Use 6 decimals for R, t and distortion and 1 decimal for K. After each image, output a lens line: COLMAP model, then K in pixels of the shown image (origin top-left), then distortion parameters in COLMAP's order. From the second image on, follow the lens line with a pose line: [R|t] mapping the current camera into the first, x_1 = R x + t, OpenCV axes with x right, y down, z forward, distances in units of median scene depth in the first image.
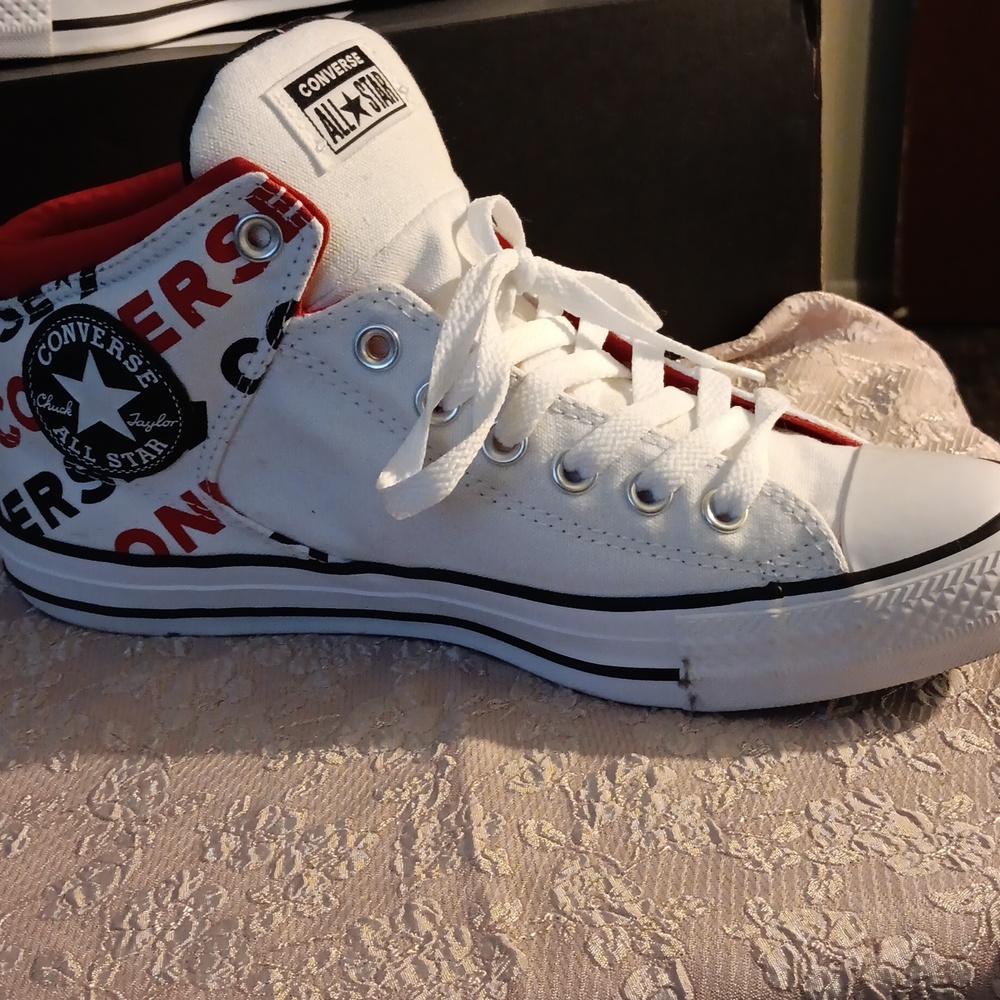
lens RADIAL K [[1737.7, 0, 500.0], [0, 1737.7, 500.0], [0, 0, 1]] dist [0.163528, -0.528415]
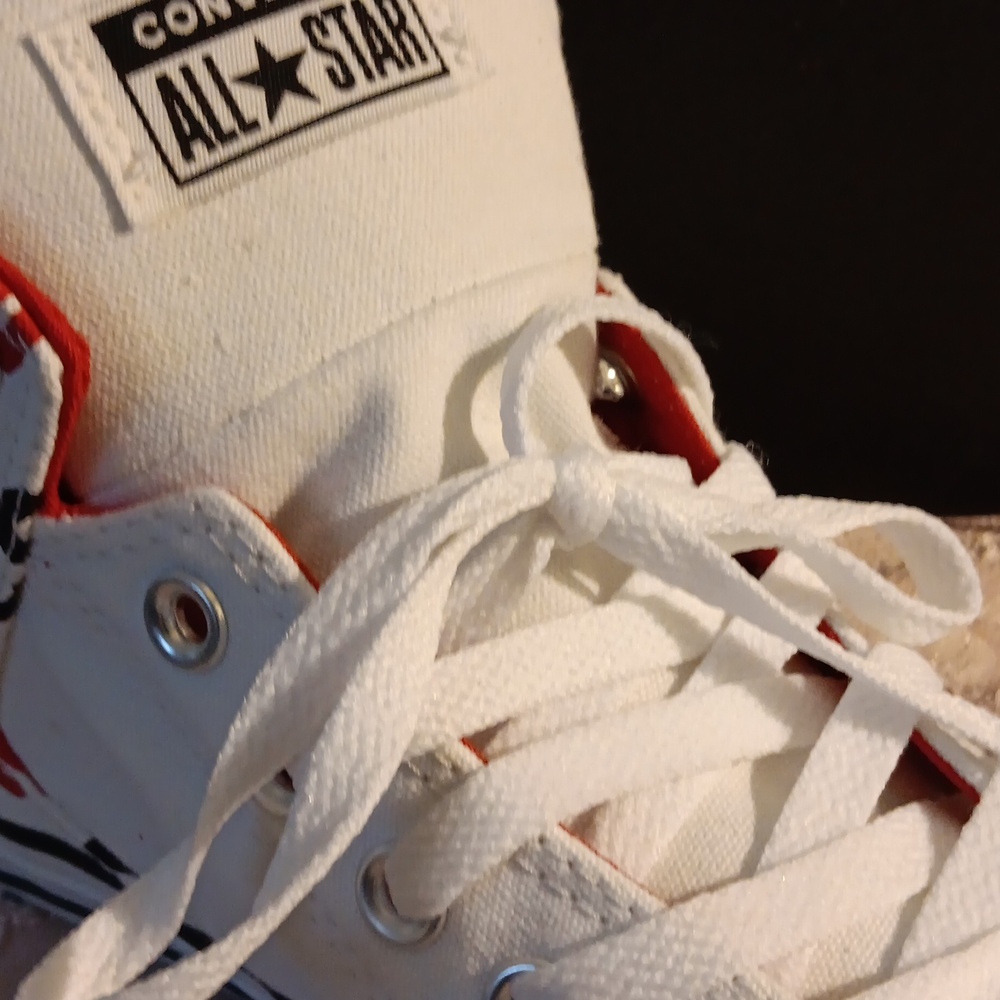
lens RADIAL K [[1737.7, 0, 500.0], [0, 1737.7, 500.0], [0, 0, 1]] dist [0.163528, -0.528415]
pose [[0.891525, 0.249454, -0.378096, 0.167848], [-0.189871, 0.963629, 0.188064, -0.219095], [0.411257, -0.095874, 0.906463, 0.616335]]
